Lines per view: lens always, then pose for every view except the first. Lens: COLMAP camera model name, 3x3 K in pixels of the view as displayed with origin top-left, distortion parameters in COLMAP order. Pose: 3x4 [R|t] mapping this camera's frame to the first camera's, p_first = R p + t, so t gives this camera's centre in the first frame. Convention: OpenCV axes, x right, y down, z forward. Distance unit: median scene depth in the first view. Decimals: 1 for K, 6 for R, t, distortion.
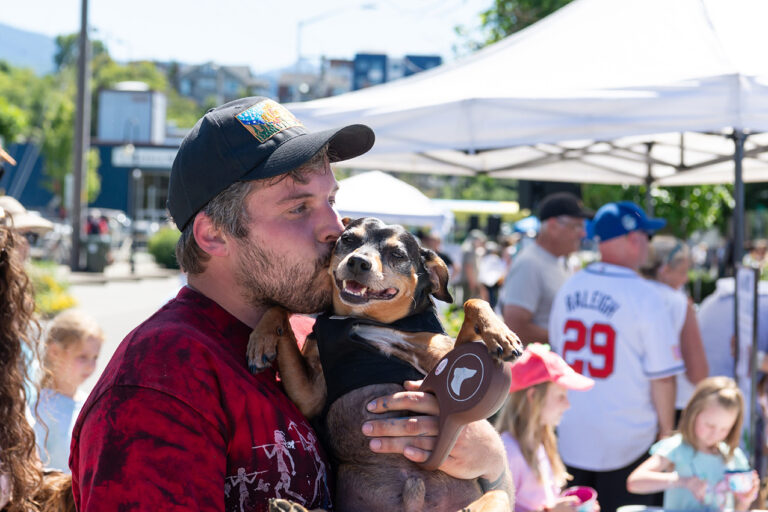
lens RADIAL K [[1593.7, 0, 384.6], [0, 1593.7, 255.8], [0, 0, 1]] dist [0.000498, 0.000000]
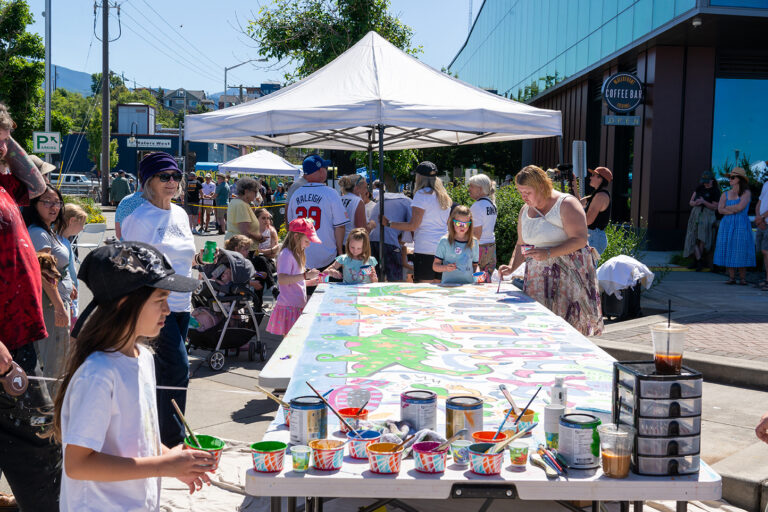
lens RADIAL K [[961.9, 0, 383.0], [0, 961.9, 256.5], [0, 0, 1]] dist [-0.008516, 0.000000]
pose [[0.996817, -0.018374, 0.077582, 0.035422], [0.014056, 0.998341, 0.055843, 0.010618], [-0.078479, -0.054574, 0.995421, -0.123250]]
